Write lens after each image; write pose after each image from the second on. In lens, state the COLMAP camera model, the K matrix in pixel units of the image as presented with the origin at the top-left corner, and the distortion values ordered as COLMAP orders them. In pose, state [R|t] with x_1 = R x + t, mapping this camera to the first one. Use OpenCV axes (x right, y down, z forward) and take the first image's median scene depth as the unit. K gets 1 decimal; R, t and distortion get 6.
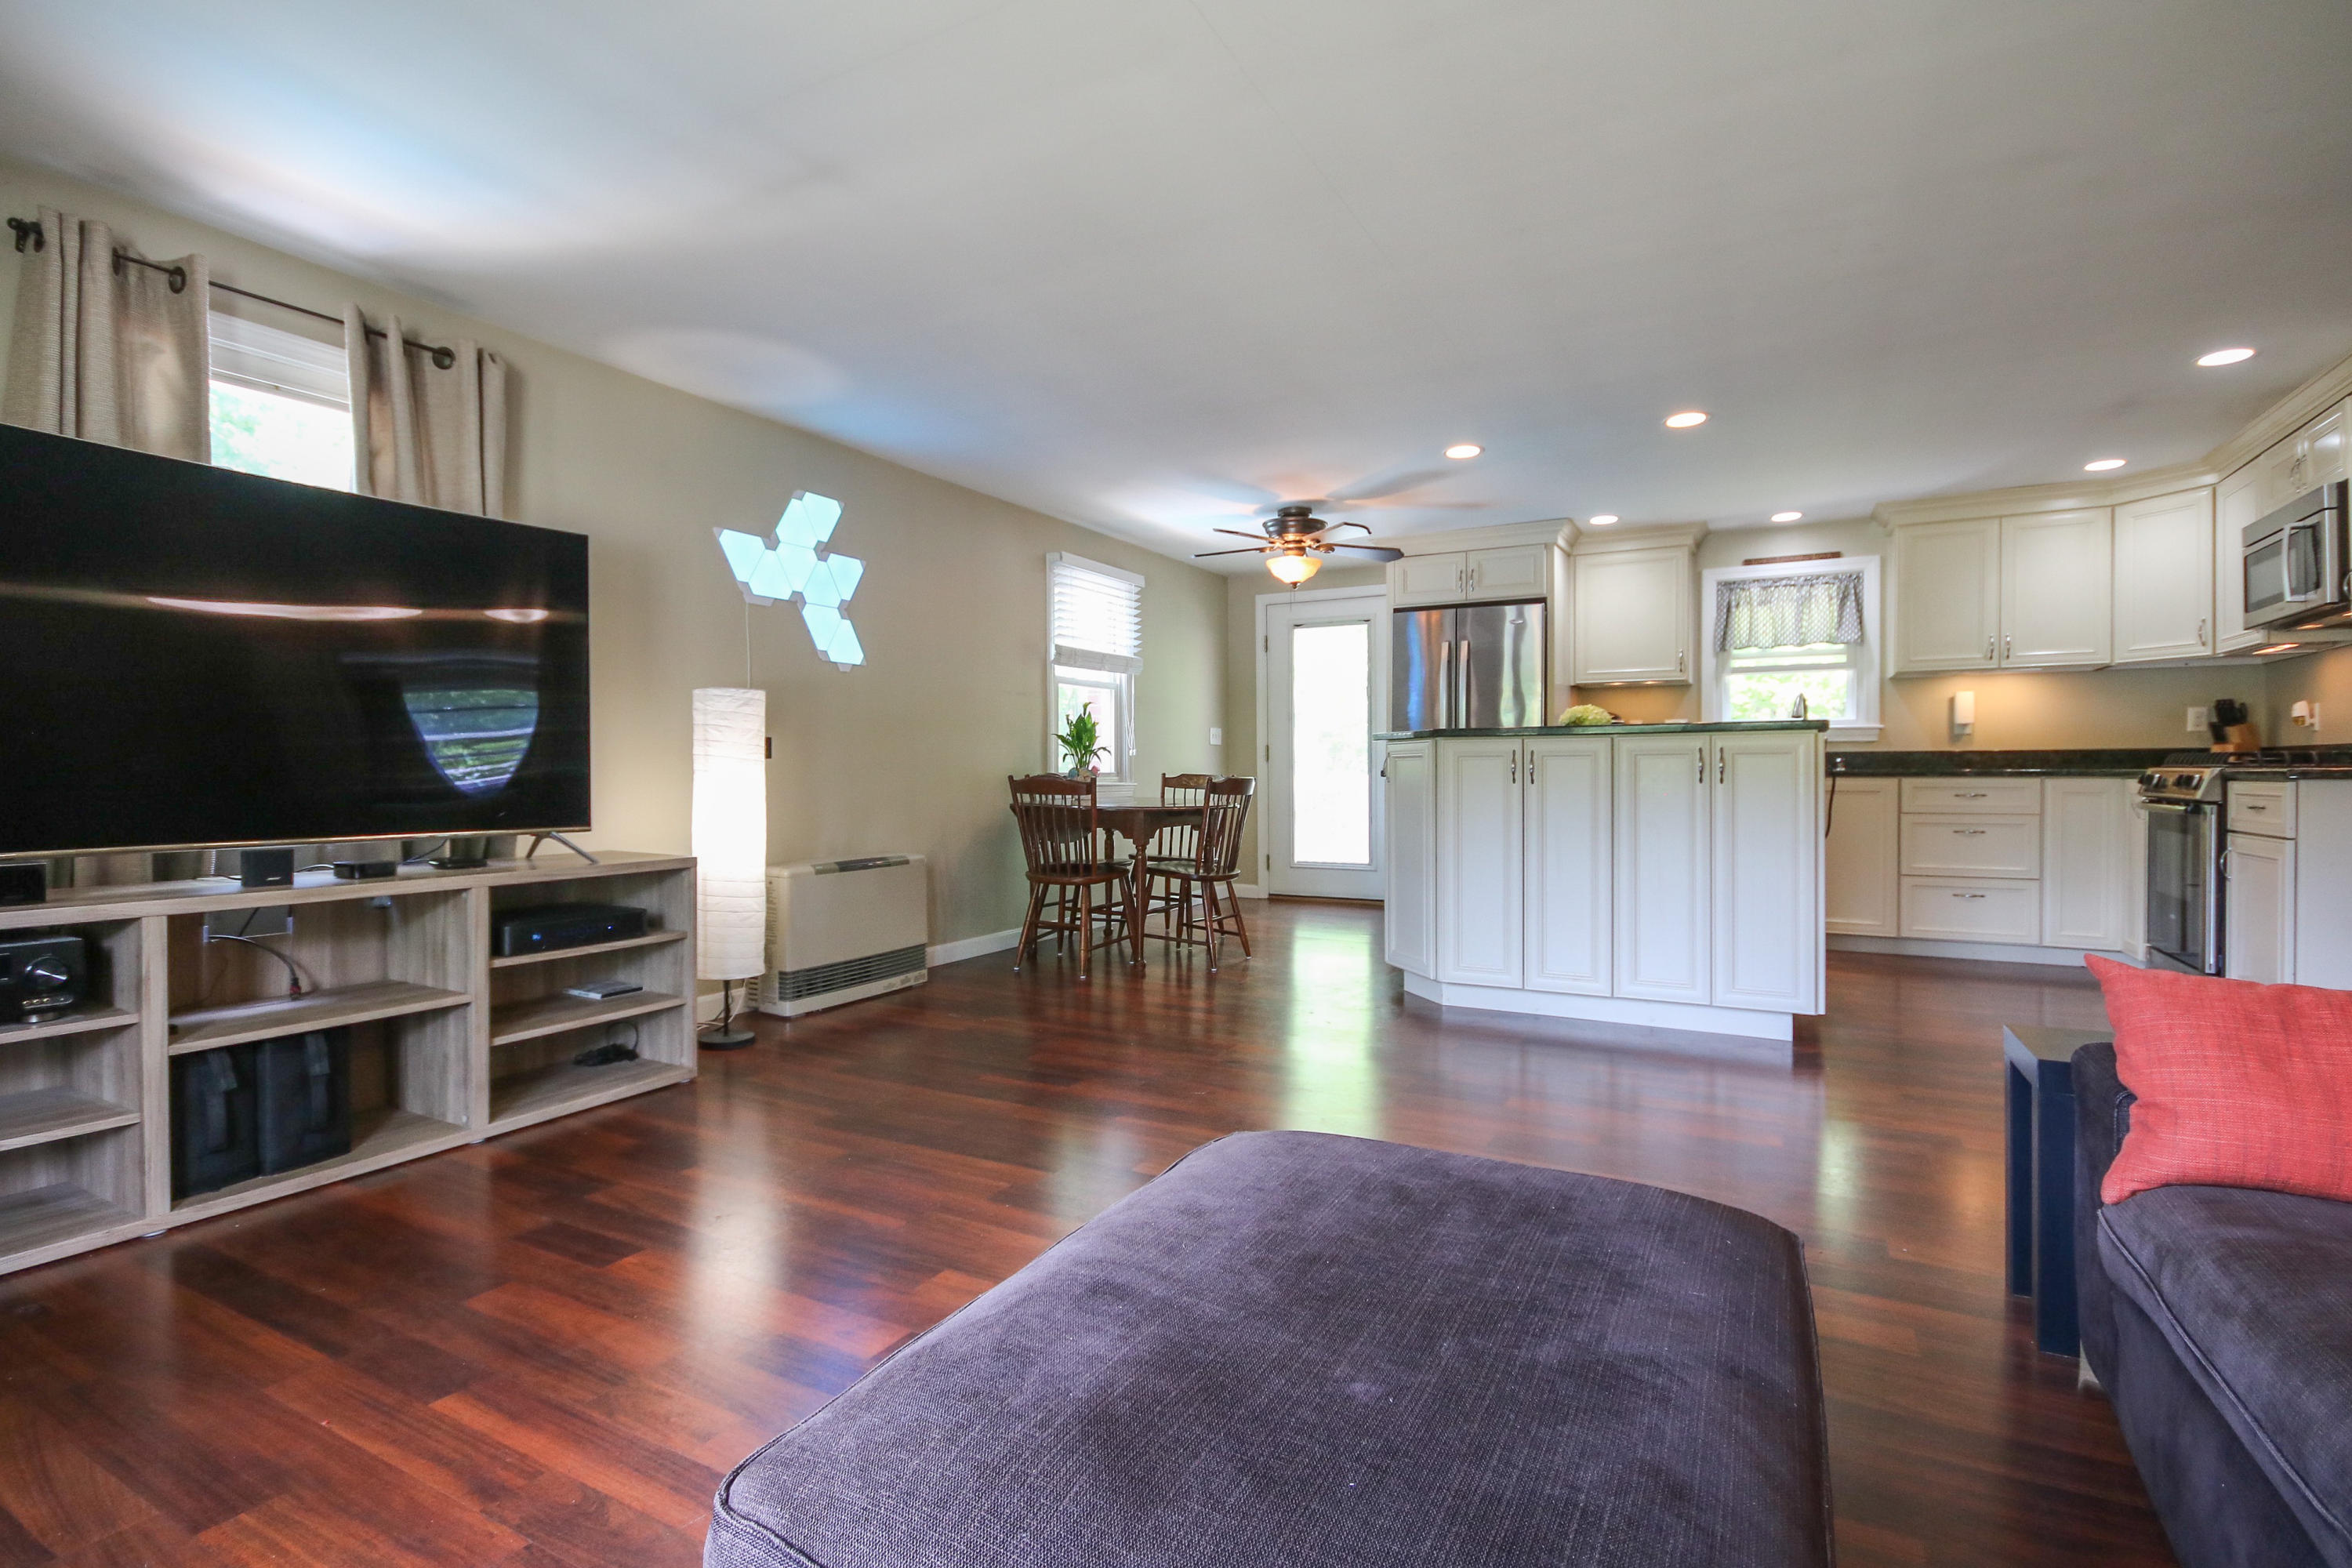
lens RADIAL K [[1091.9, 0, 1164.4], [0, 1091.9, 779.7], [0, 0, 1]] dist [-0.003986, -0.000919]
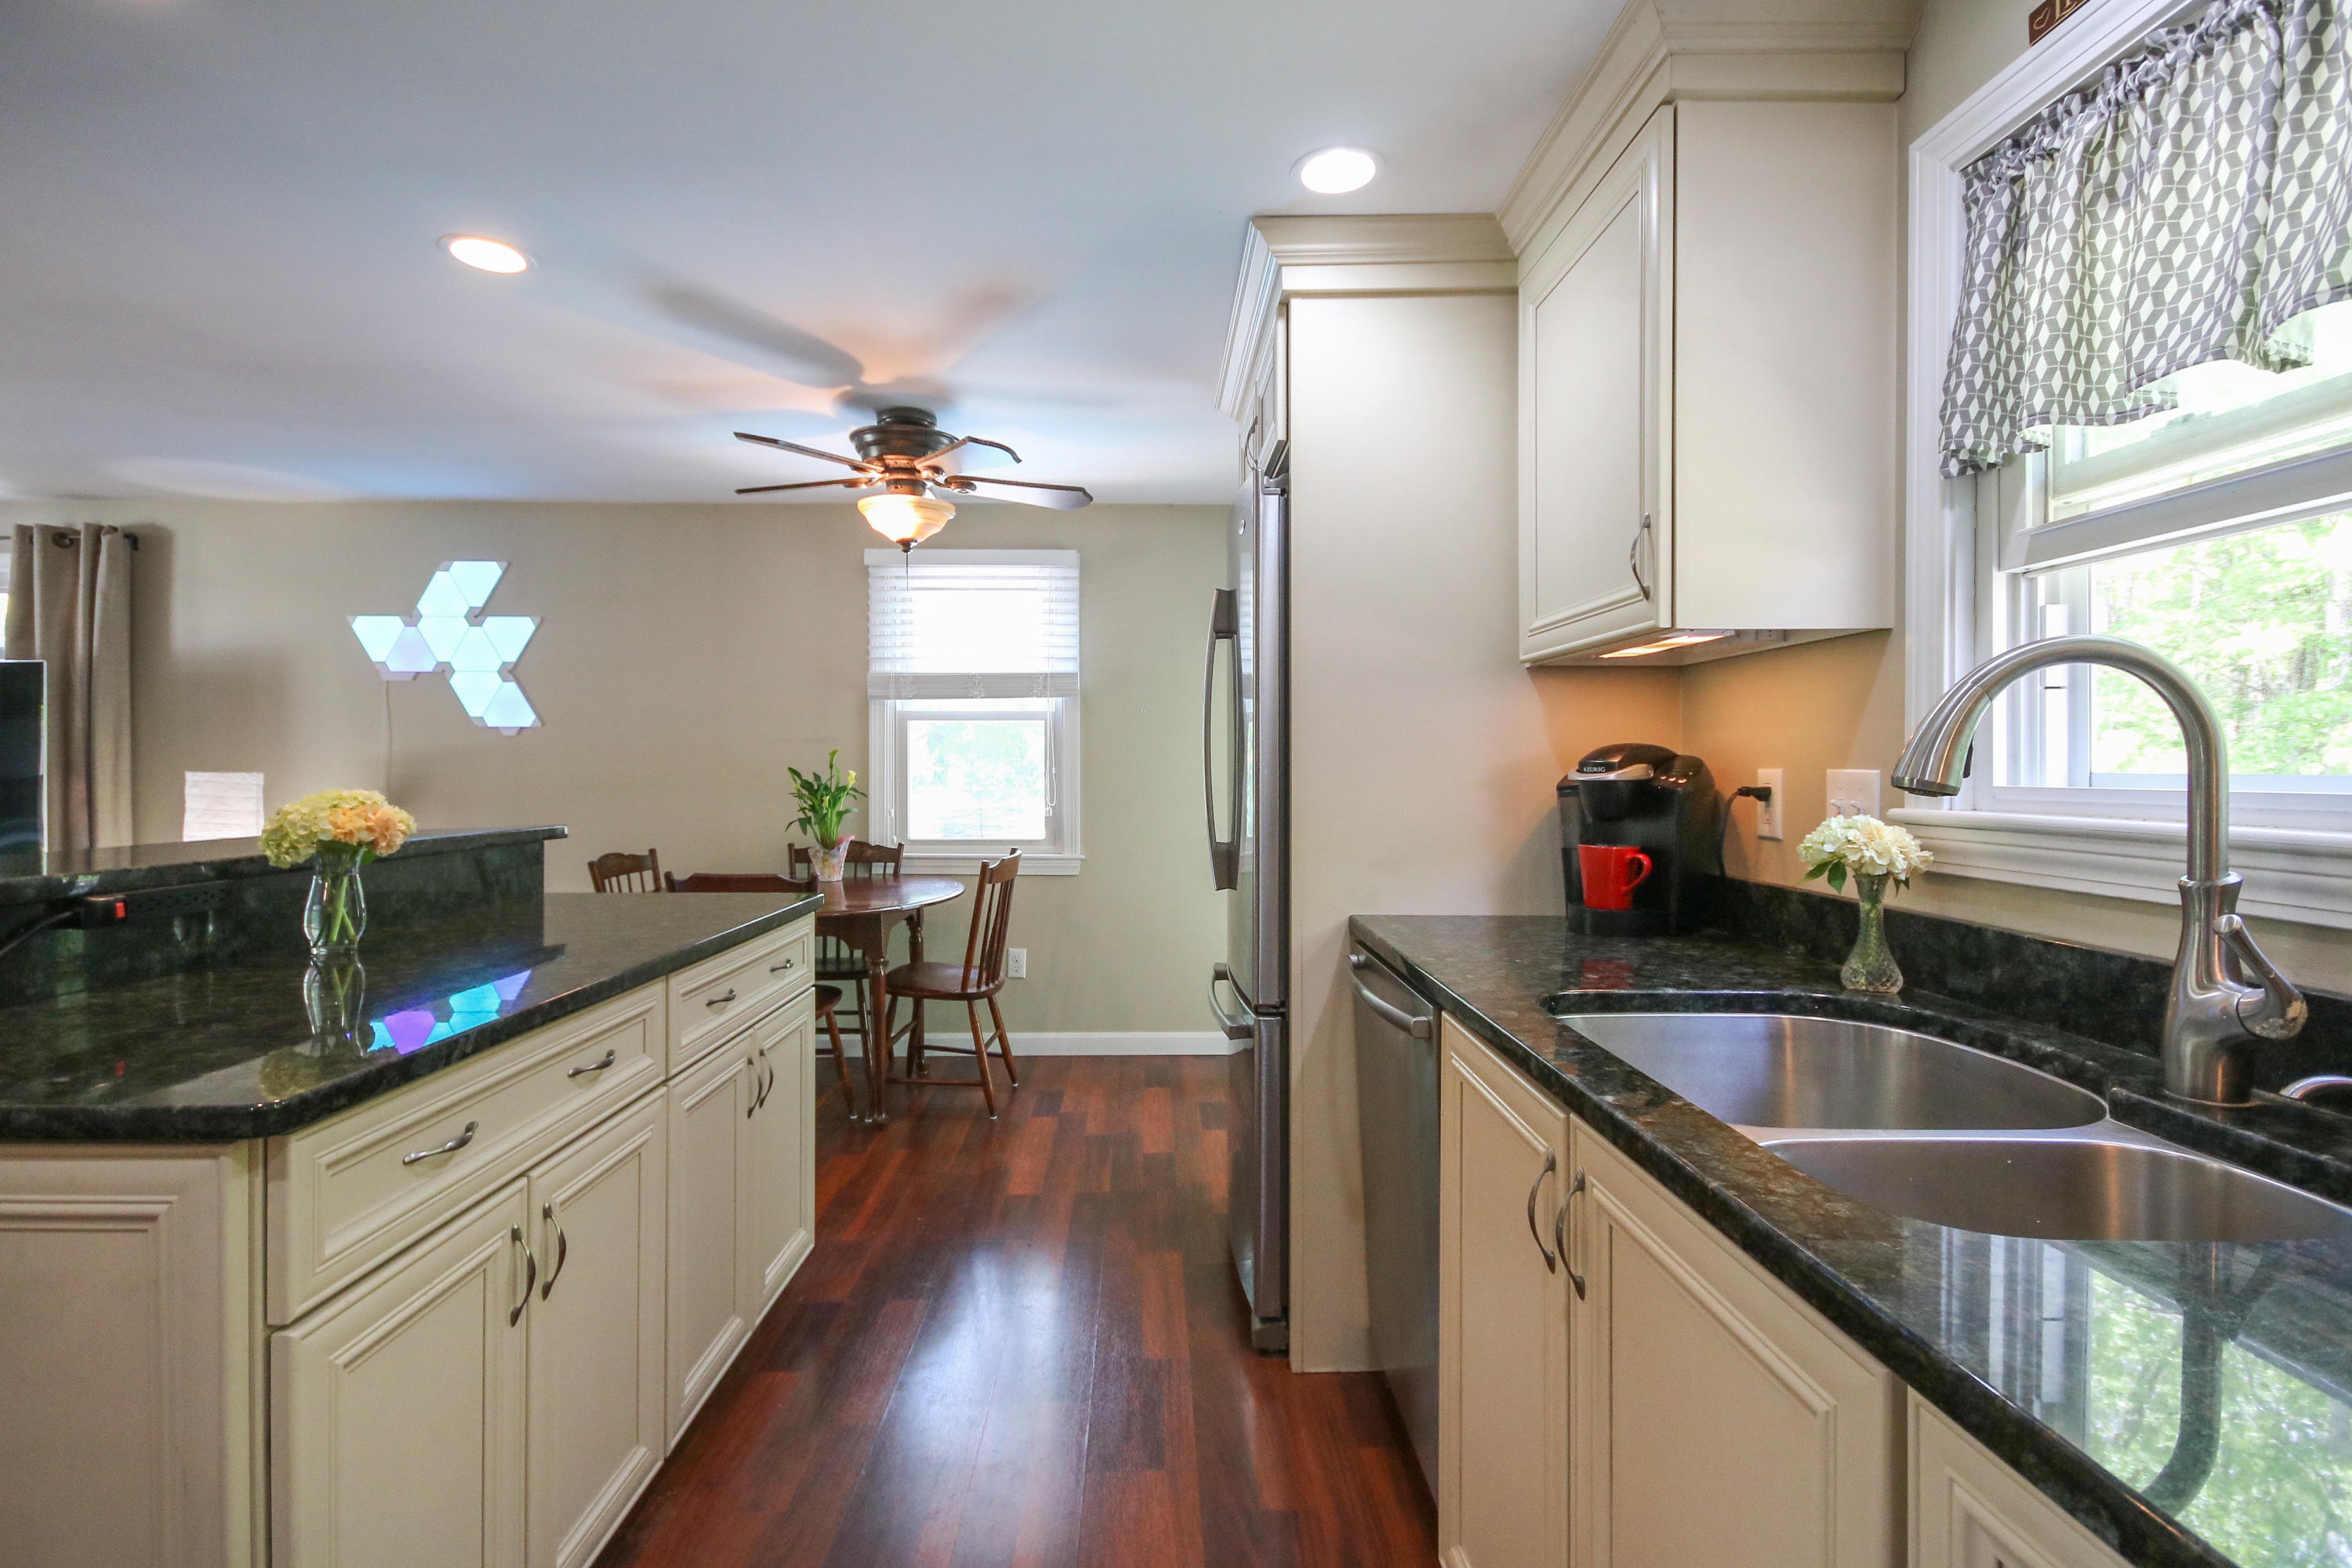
lens RADIAL K [[1091.9, 0, 1195.9], [0, 1091.9, 772.2], [0, 0, 1]] dist [-0.003986, -0.000919]
pose [[0.522042, 0.006632, -0.852894, 0.878513], [-0.007023, 0.999969, 0.003477, -0.077241], [0.852891, 0.004175, 0.522073, 1.051663]]
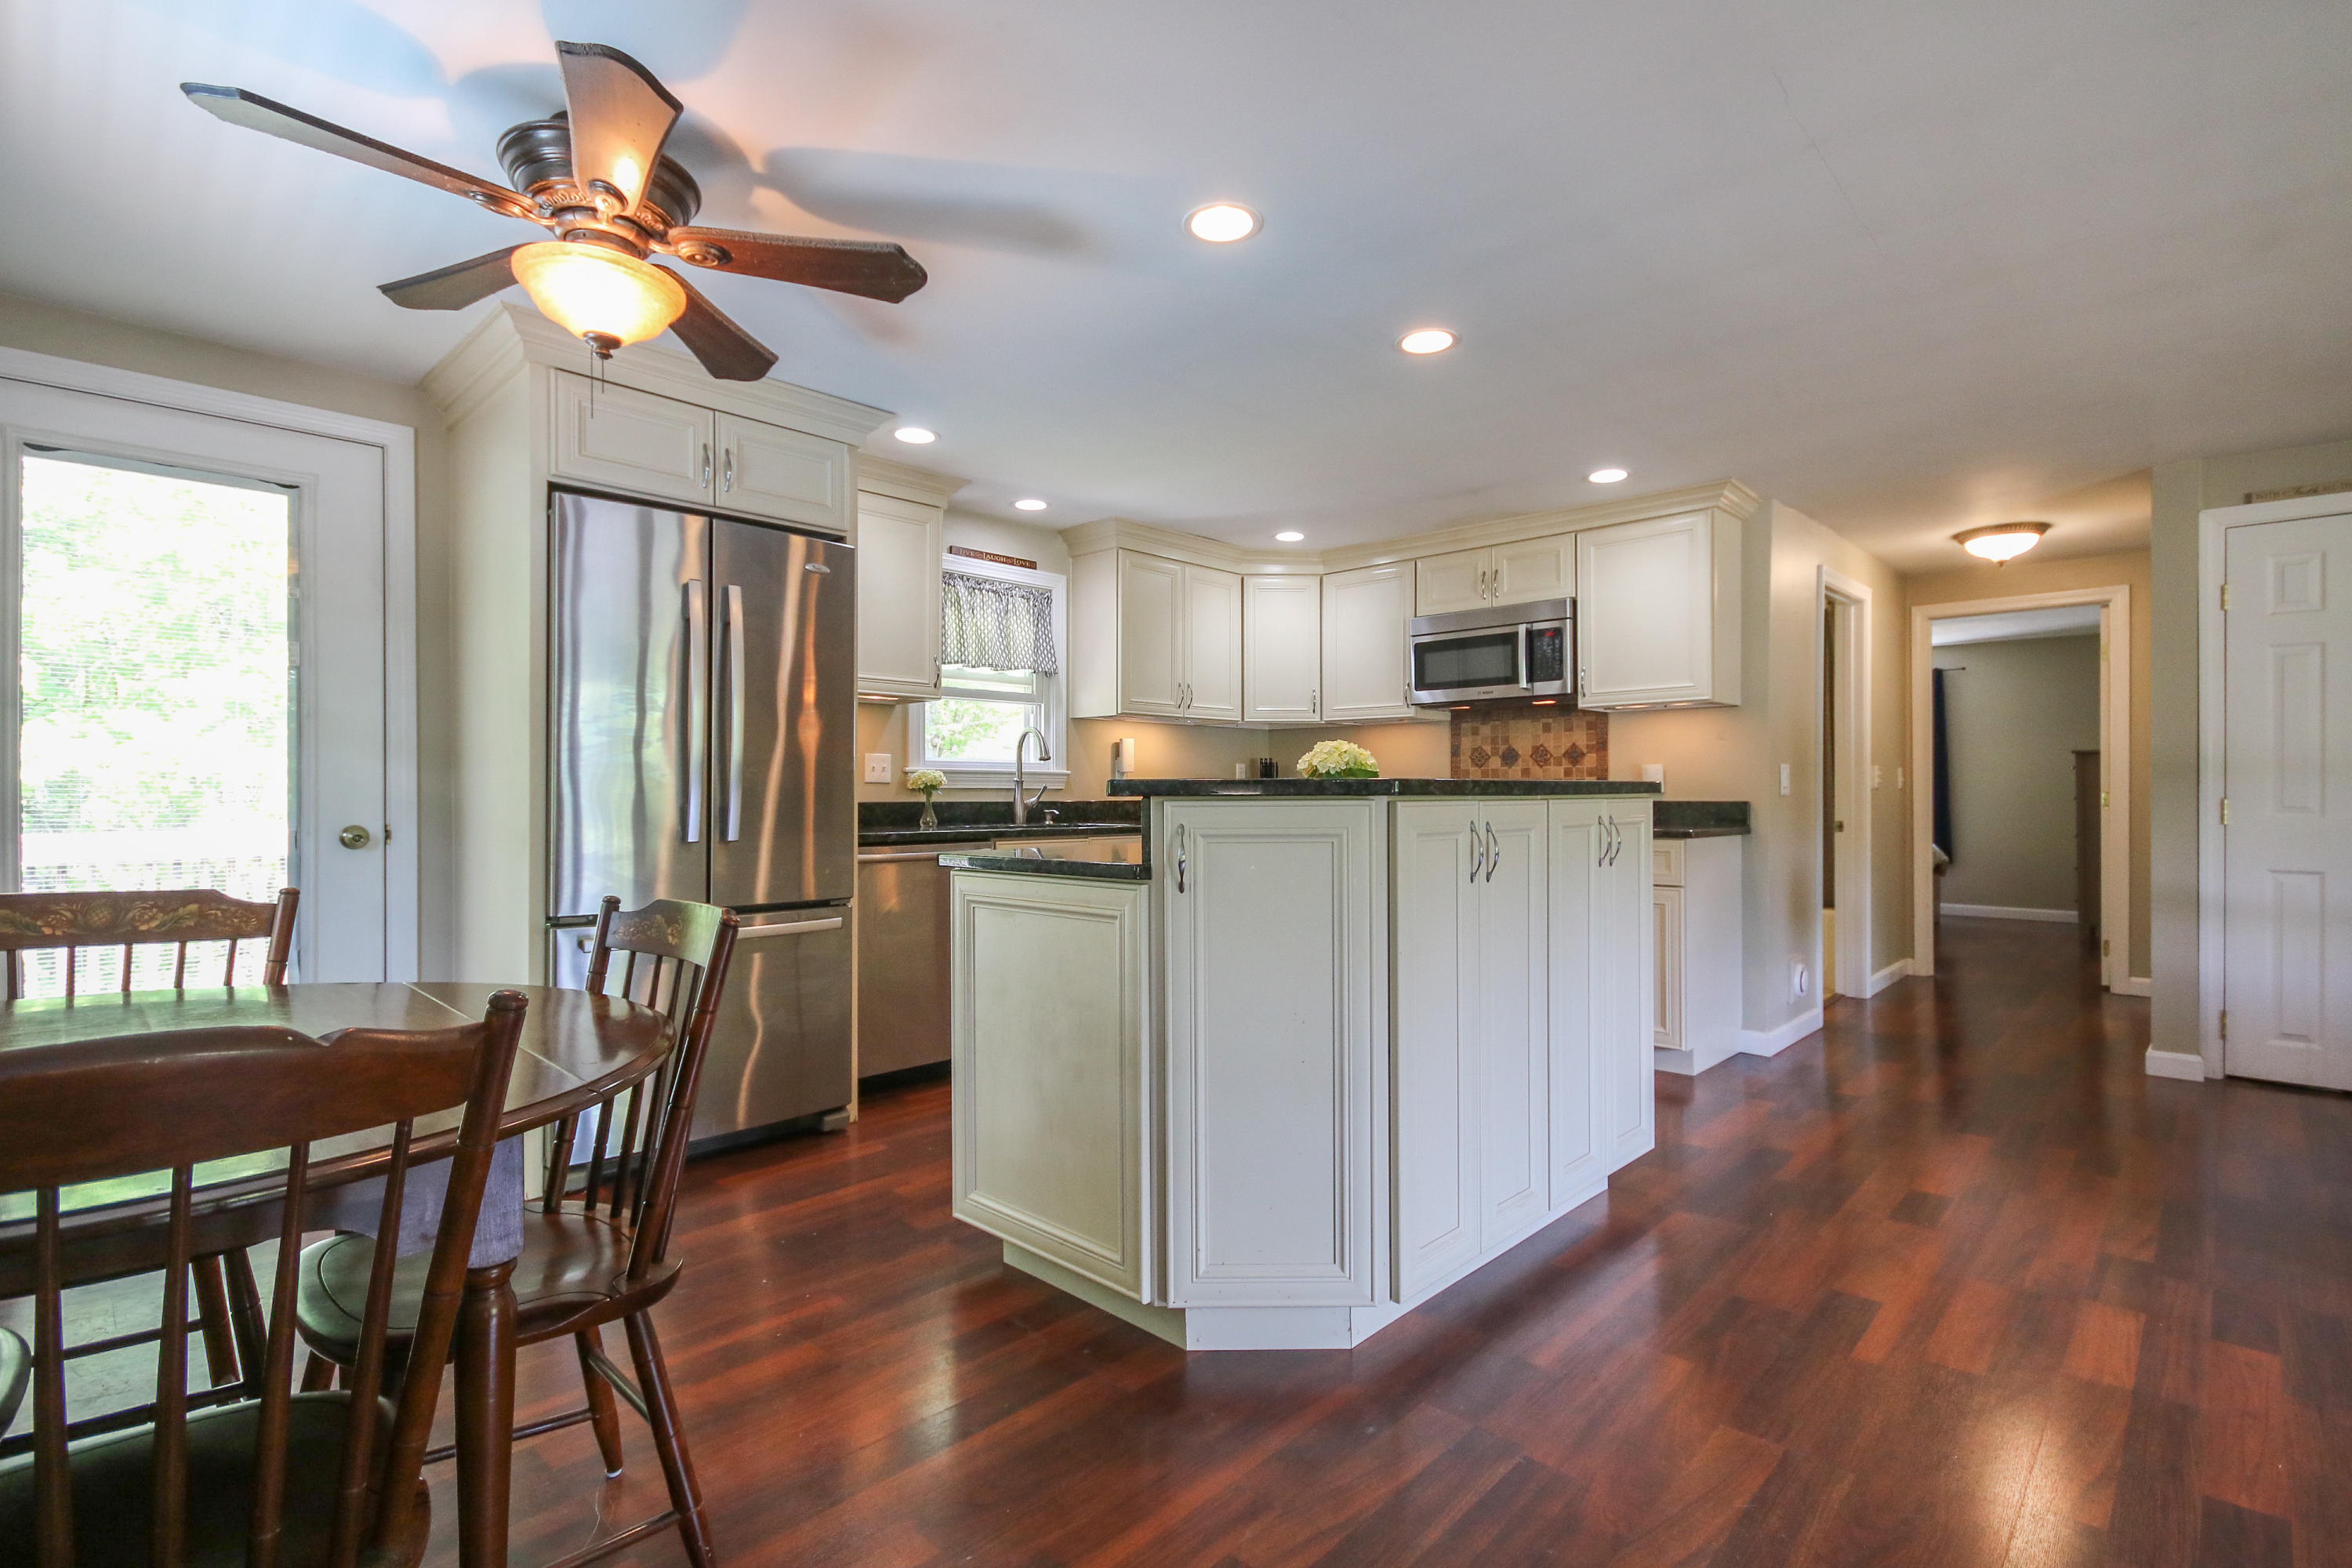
lens RADIAL K [[1091.9, 0, 1170.9], [0, 1091.9, 790.2], [0, 0, 1]] dist [-0.003986, -0.000919]
pose [[0.260605, 0.005493, 0.965430, -0.222553], [0.007536, 0.999942, -0.007724, -0.036144], [-0.965416, 0.009289, 0.260548, 0.925618]]
